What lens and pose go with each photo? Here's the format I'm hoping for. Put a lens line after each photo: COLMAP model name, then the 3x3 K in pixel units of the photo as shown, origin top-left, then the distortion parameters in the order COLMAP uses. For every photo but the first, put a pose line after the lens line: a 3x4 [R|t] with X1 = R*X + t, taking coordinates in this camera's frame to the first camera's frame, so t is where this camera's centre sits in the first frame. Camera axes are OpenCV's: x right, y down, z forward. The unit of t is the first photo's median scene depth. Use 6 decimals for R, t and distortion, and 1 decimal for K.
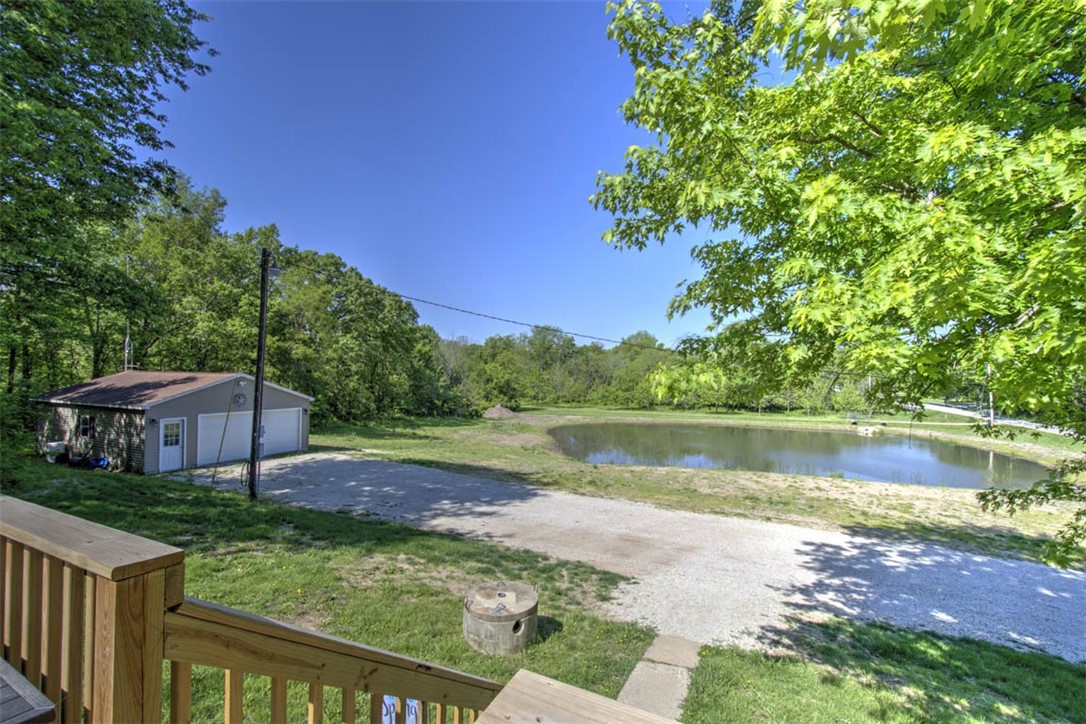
lens RADIAL K [[466.0, 0, 544.7], [0, 466.0, 360.7], [0, 0, 1]] dist [0.004779, -0.002650]
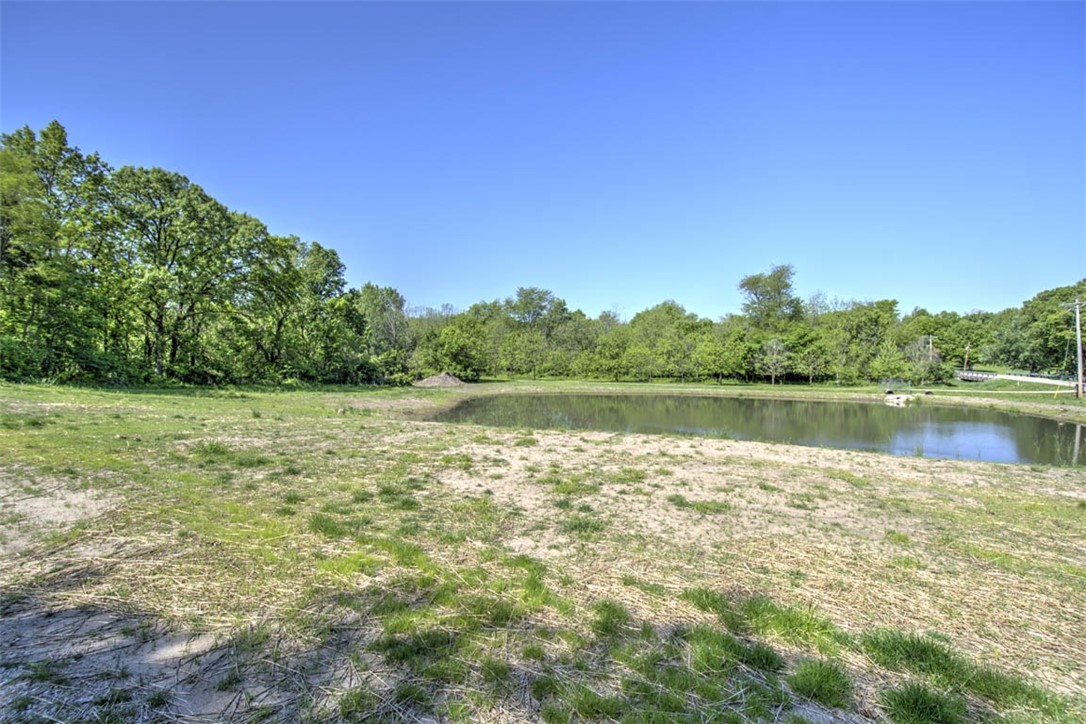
lens RADIAL K [[489.2, 0, 544.2], [0, 489.2, 357.1], [0, 0, 1]] dist [0.004332, 0.000645]
pose [[0.995841, -0.009391, -0.090622, 0.146242], [0.011932, 0.999549, 0.027541, 0.039644], [0.090323, -0.028508, 0.995504, 0.129530]]
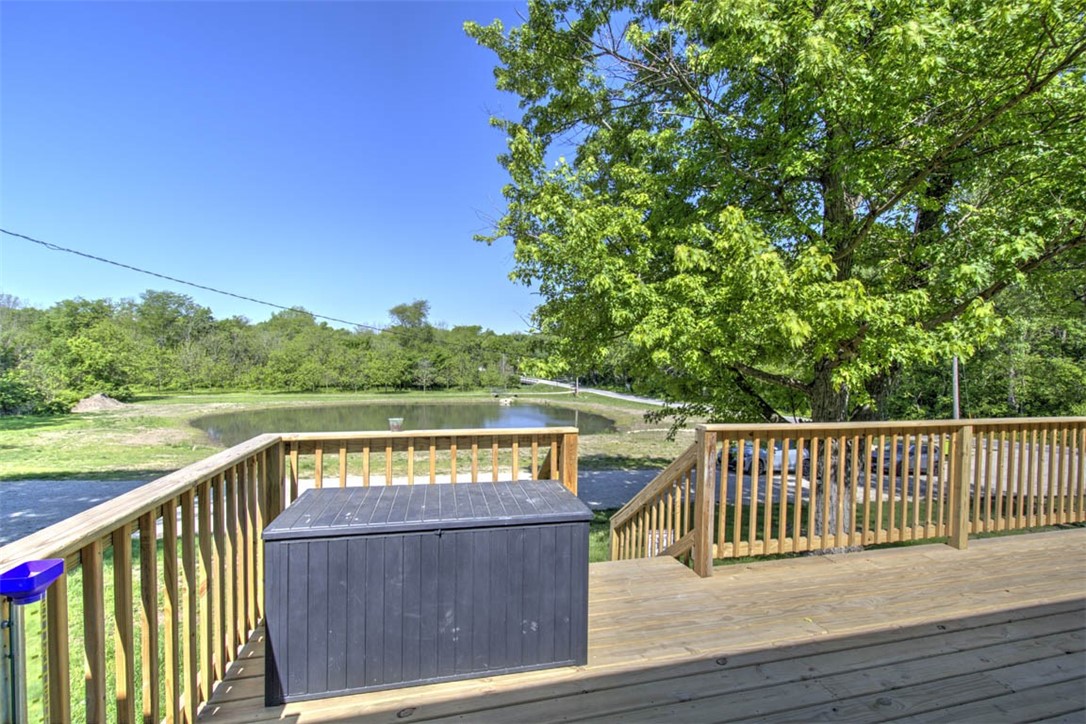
lens RADIAL K [[466.0, 0, 542.0], [0, 466.0, 372.8], [0, 0, 1]] dist [0.004779, -0.002650]
pose [[0.763106, -0.015620, 0.646085, -0.036055], [-0.028296, 0.997942, 0.057547, -0.001760], [-0.645654, -0.062196, 0.761093, -0.013244]]
